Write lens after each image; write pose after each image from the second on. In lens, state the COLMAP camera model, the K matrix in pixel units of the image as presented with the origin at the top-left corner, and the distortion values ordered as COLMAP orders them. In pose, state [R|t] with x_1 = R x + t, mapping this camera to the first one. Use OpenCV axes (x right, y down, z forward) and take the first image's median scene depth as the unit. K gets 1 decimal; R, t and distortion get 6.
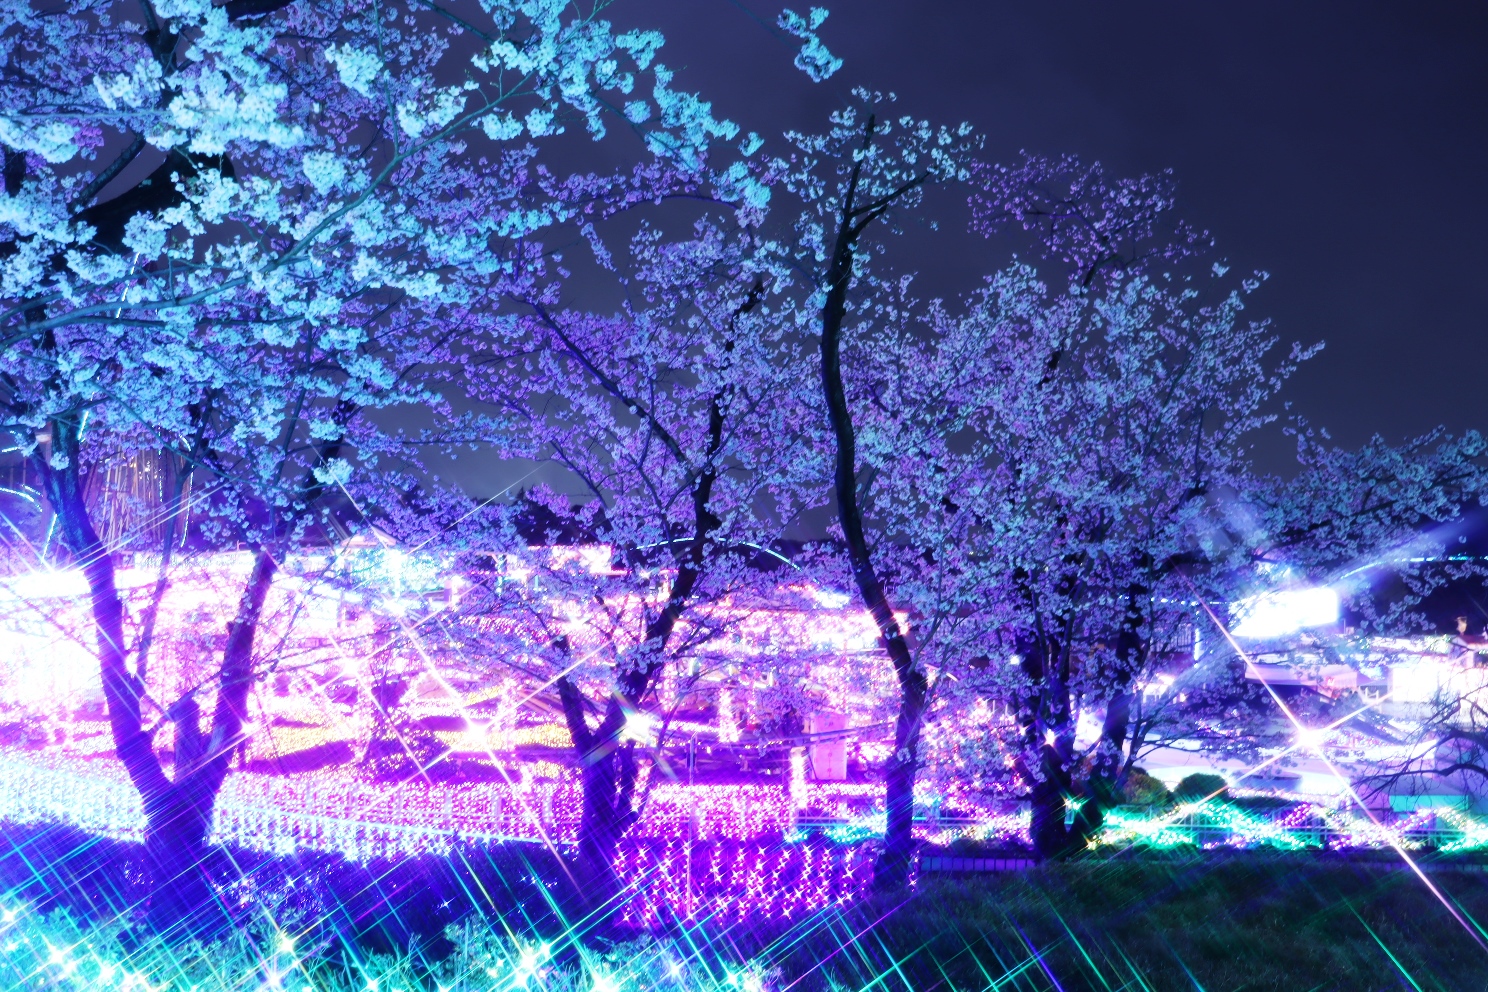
lens RADIAL K [[1238.7, 0, 744.0], [0, 1238.7, 496.0], [0, 0, 1]] dist [-0.170800, 0.160928]
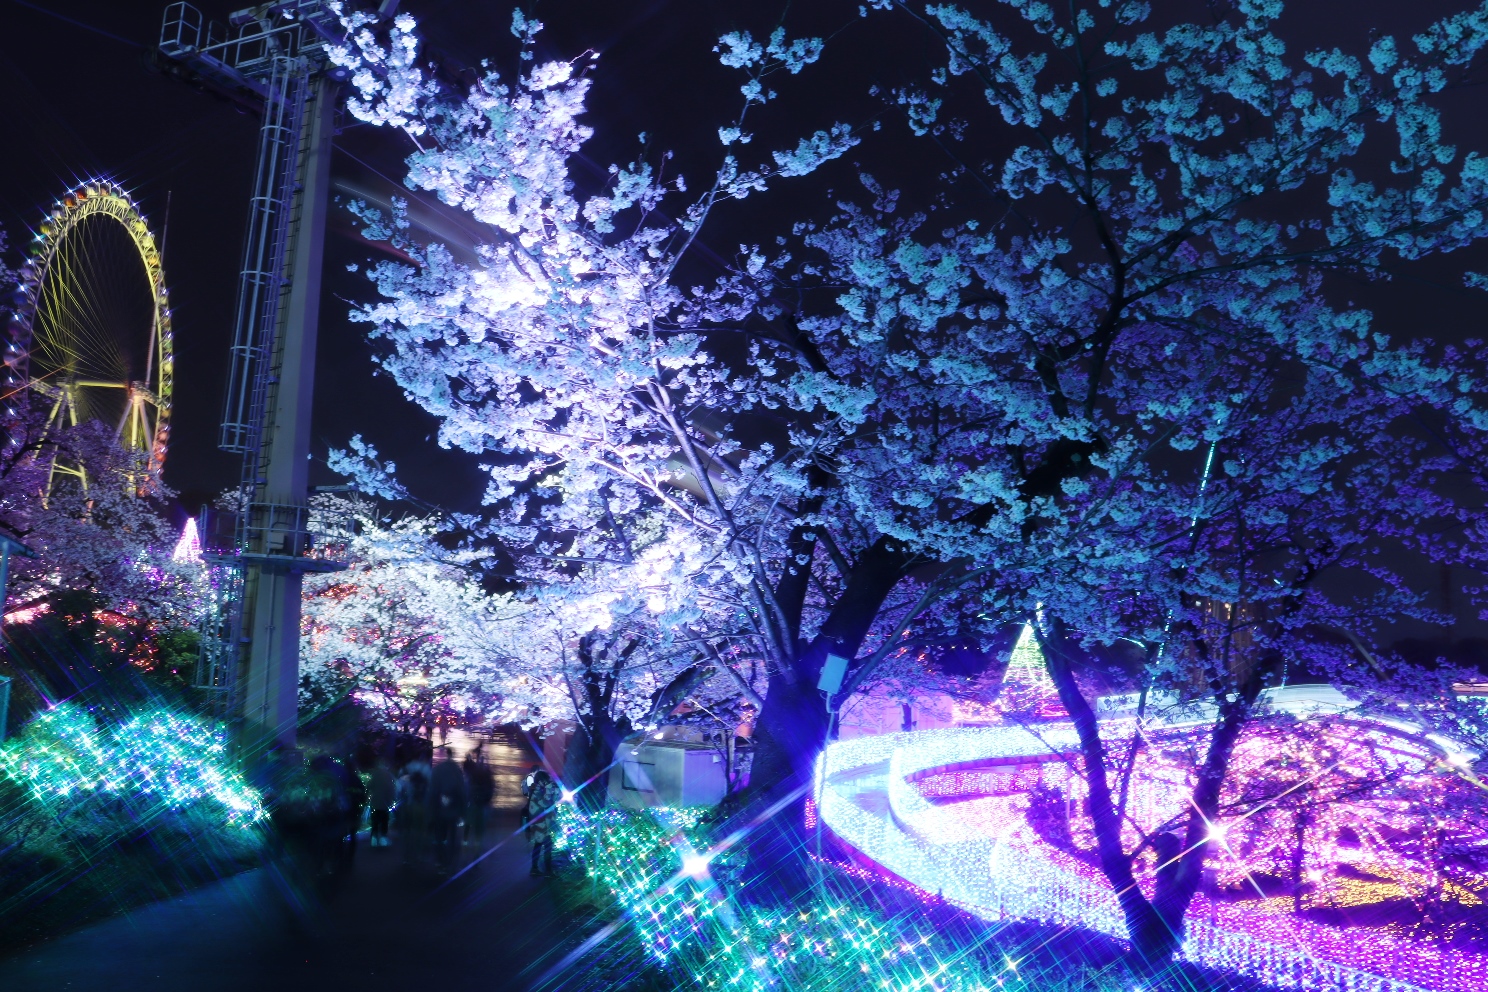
lens RADIAL K [[1238.7, 0, 744.0], [0, 1238.7, 496.0], [0, 0, 1]] dist [-0.170800, 0.160928]
pose [[0.649111, -0.095482, -0.754677, 0.220837], [0.006659, 0.992766, -0.119877, -0.027175], [0.760664, 0.072788, 0.645052, -0.136108]]
